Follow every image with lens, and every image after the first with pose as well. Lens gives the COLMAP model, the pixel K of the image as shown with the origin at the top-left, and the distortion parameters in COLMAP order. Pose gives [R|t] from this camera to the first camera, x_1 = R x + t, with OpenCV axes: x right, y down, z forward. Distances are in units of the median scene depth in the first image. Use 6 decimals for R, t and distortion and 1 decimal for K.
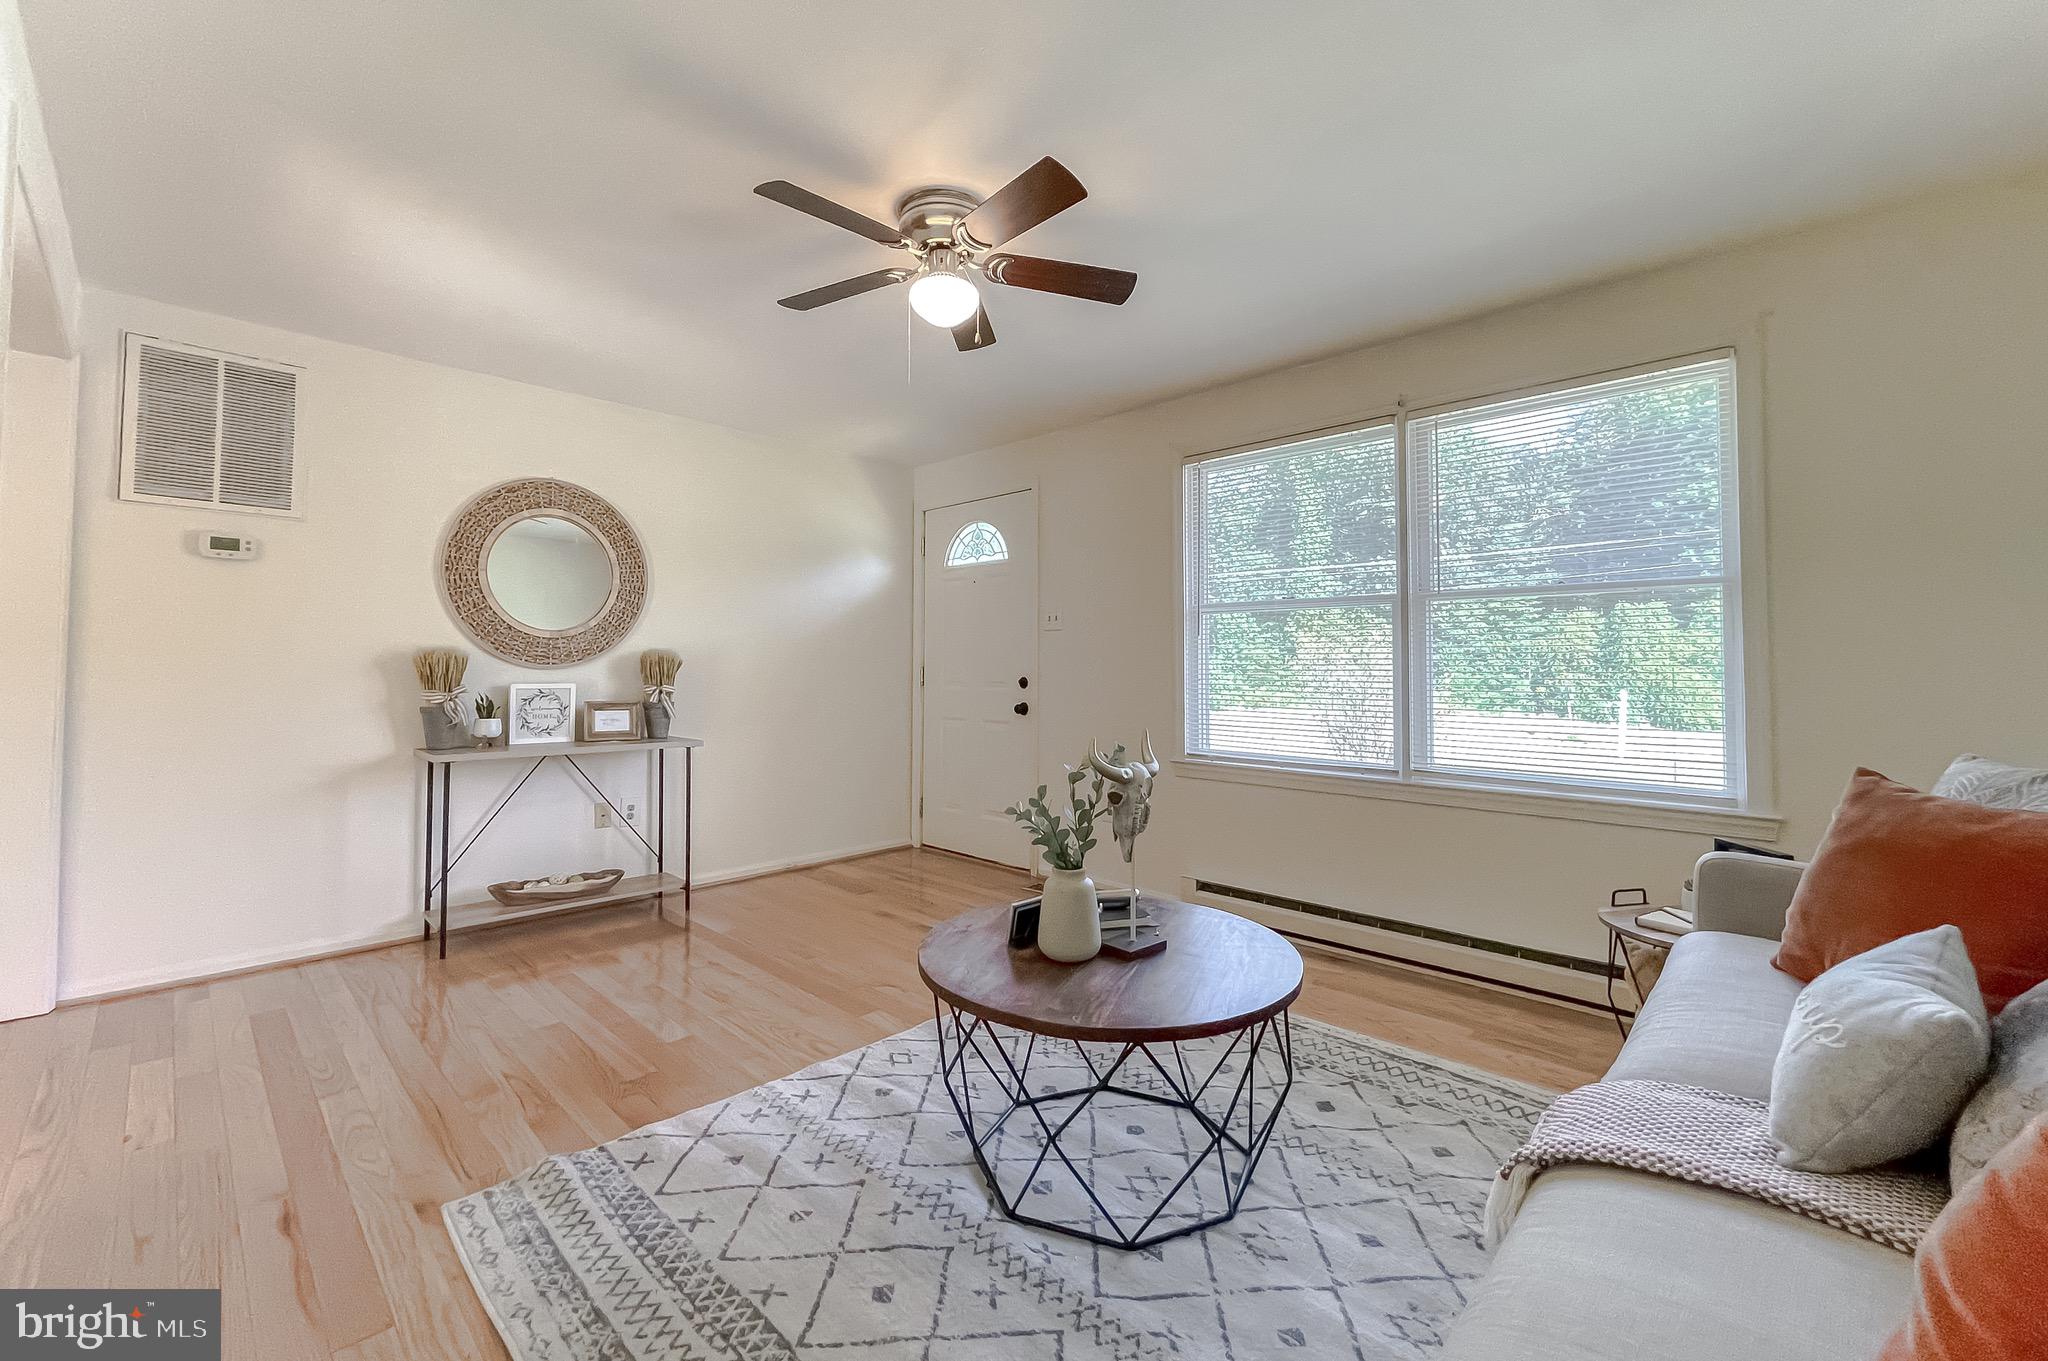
lens RADIAL K [[832.7, 0, 1012.5], [0, 832.7, 646.4], [0, 0, 1]] dist [-0.002504, -0.000054]
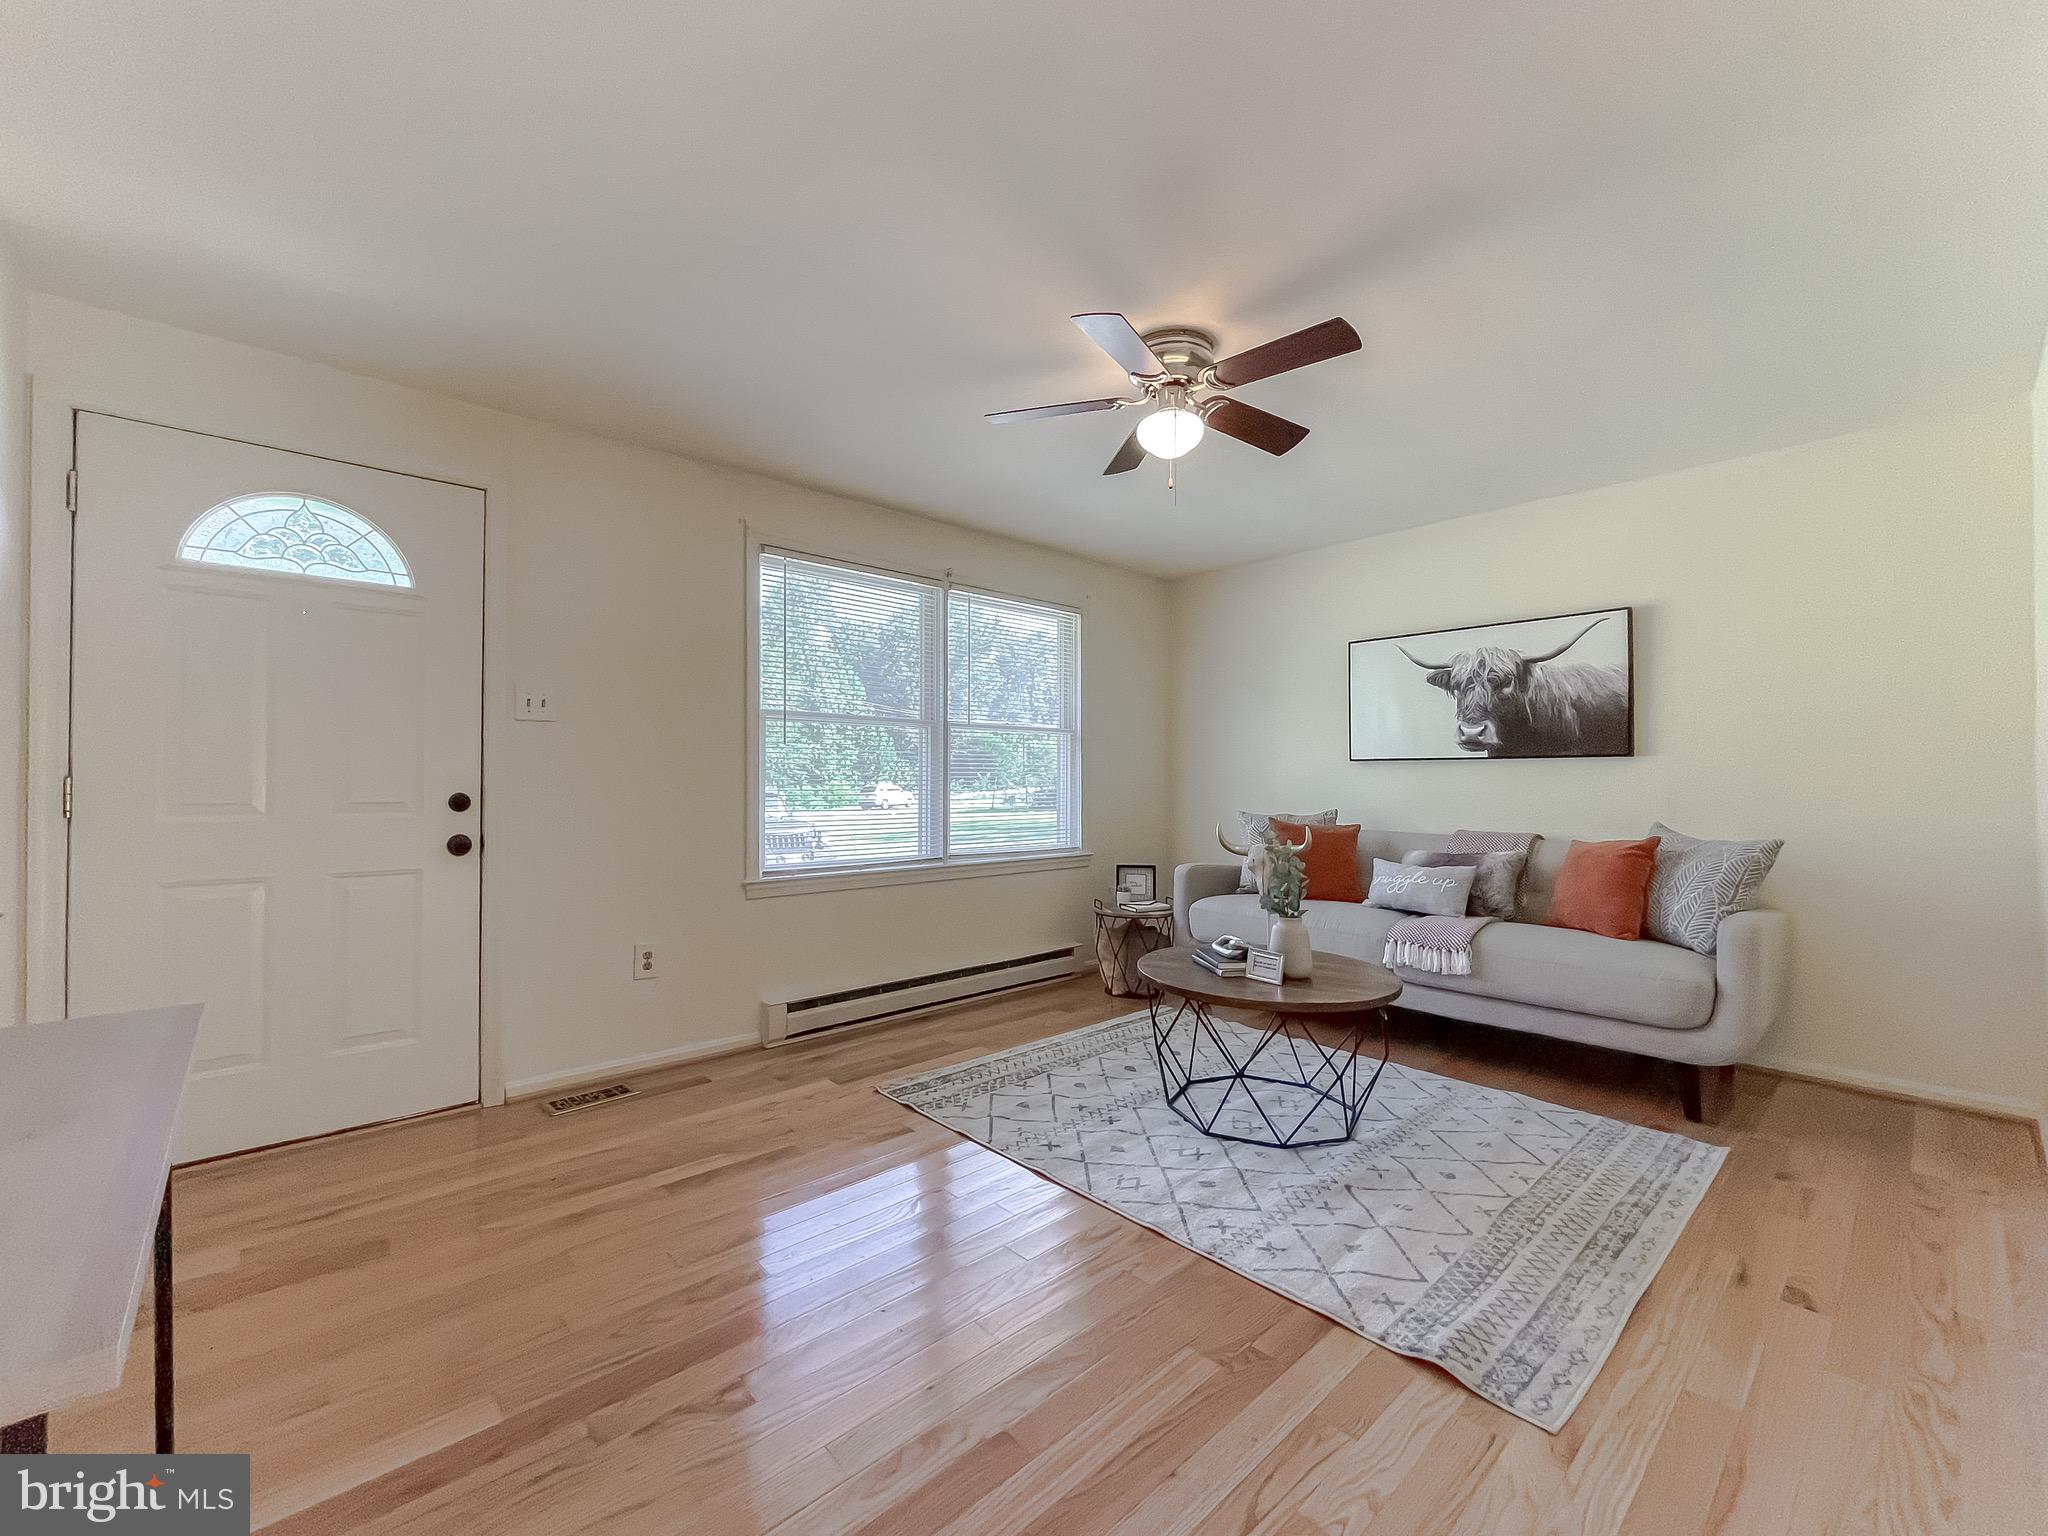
lens RADIAL K [[847.6, 0, 1020.0], [0, 847.6, 771.9], [0, 0, 1]] dist [-0.000907, -0.000067]
pose [[0.052031, 0.003992, 0.998638, -0.744660], [-0.029488, 0.999562, -0.002459, 0.014140], [-0.998210, -0.029320, 0.052126, 0.717911]]
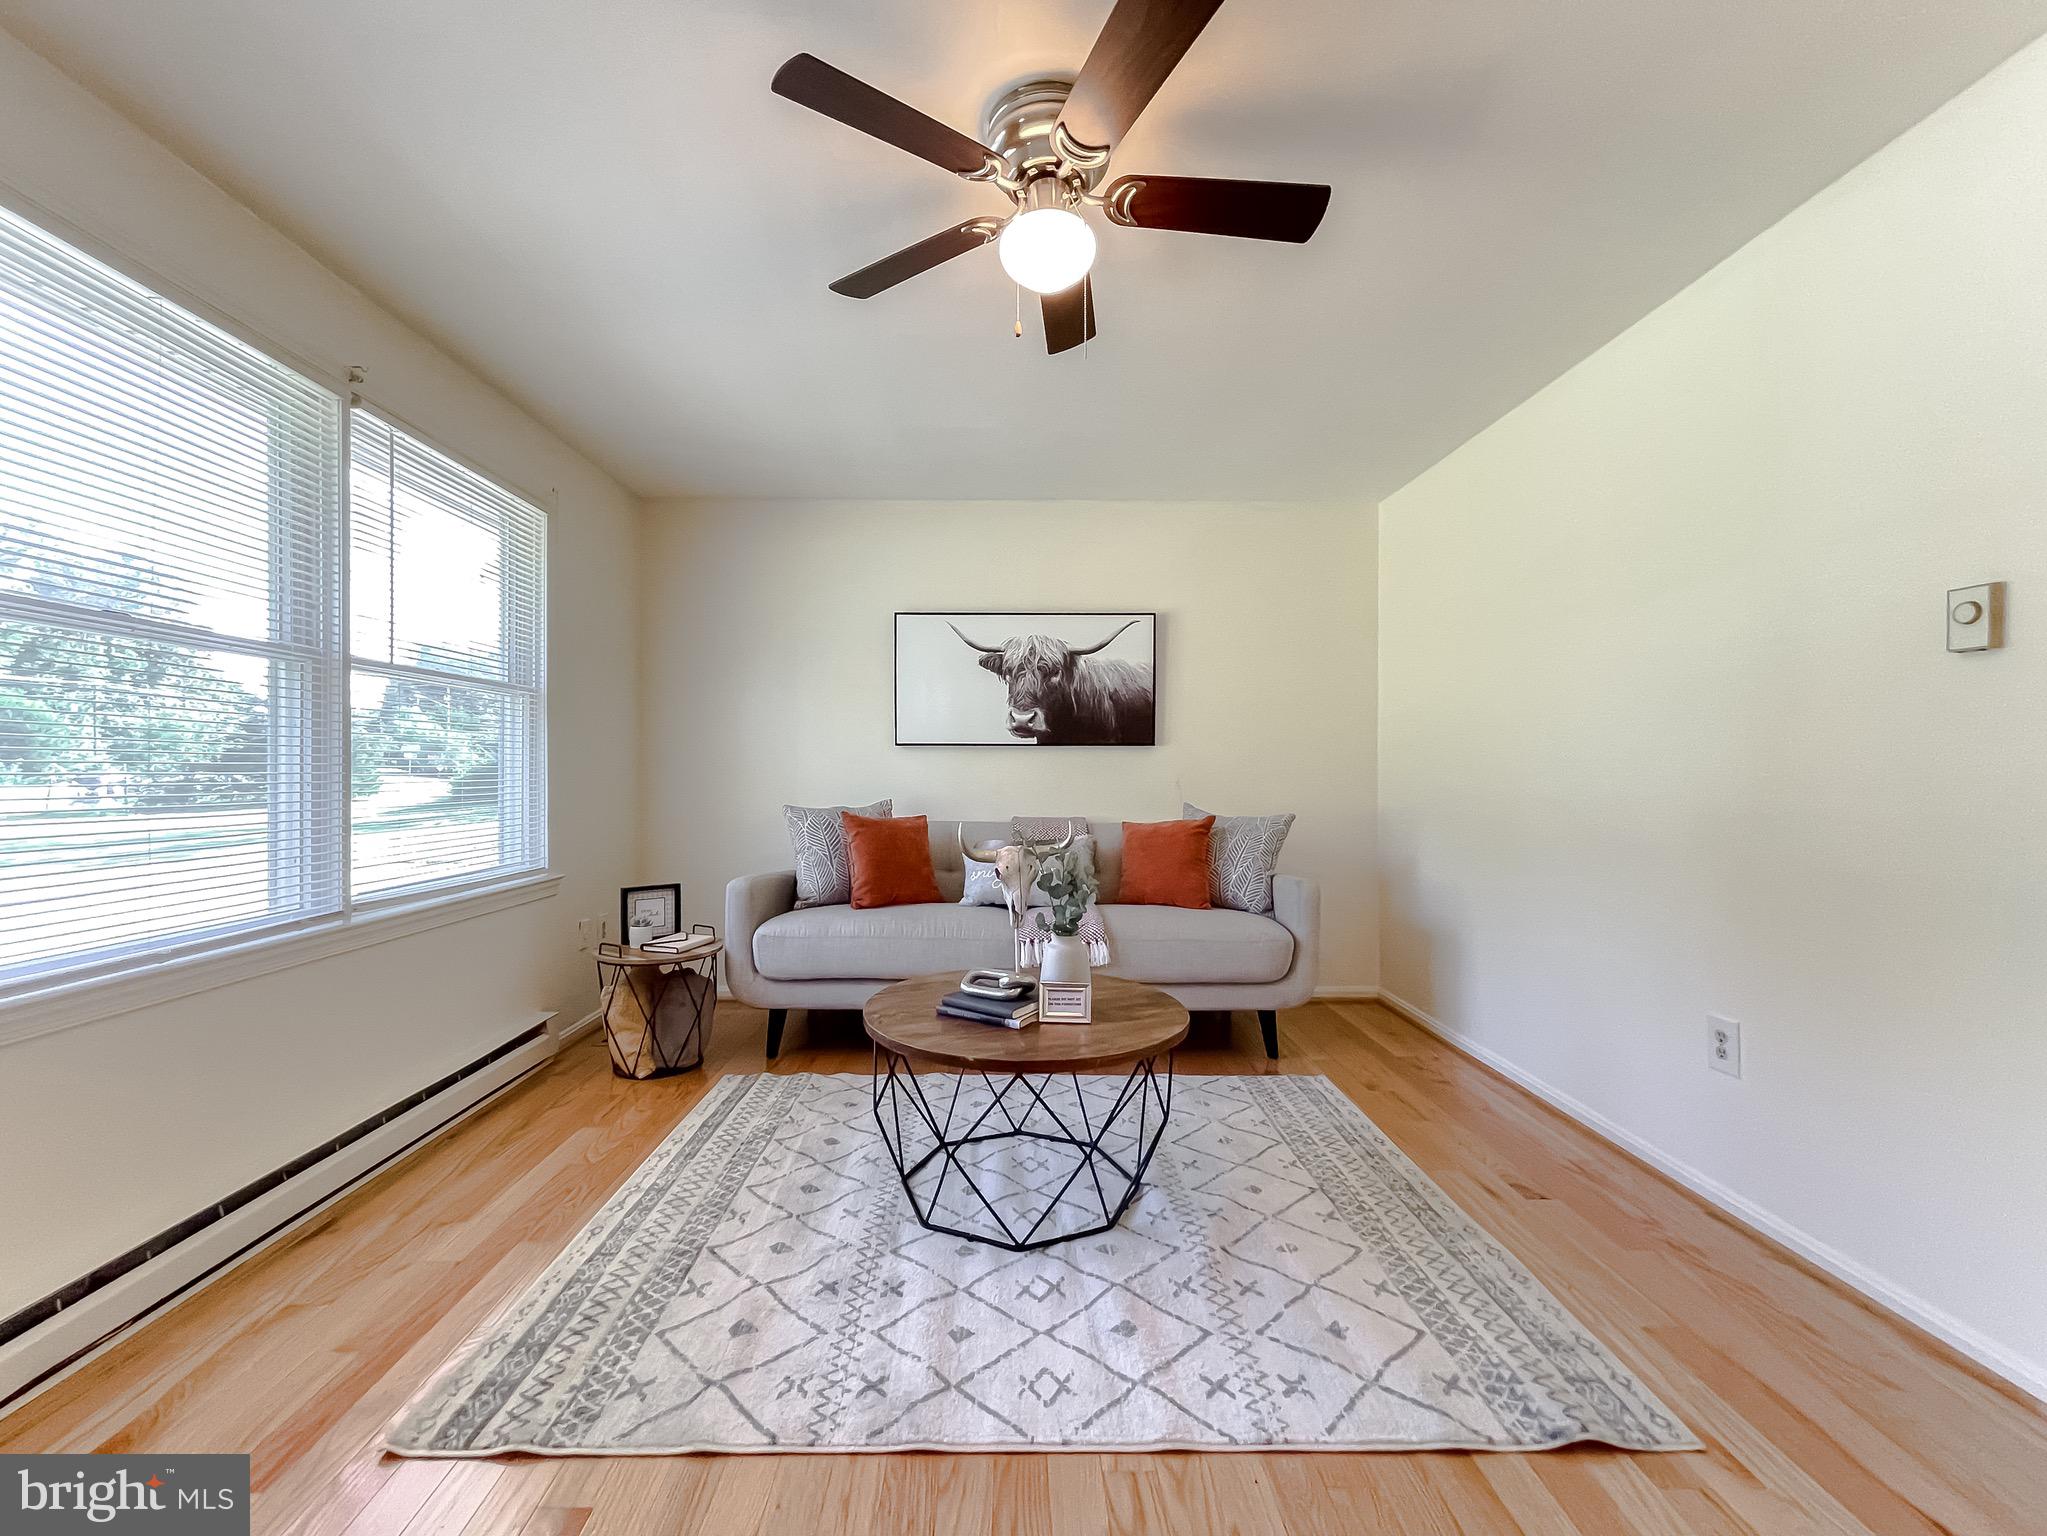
lens RADIAL K [[841.3, 0, 1017.1], [0, 841.3, 772.3], [0, 0, 1]] dist [0.000913, 0.000203]
pose [[-0.713144, -0.008470, 0.700966, -0.368855], [-0.024961, 0.999600, -0.013317, 0.026817], [-0.700573, -0.026994, -0.713070, 0.975726]]
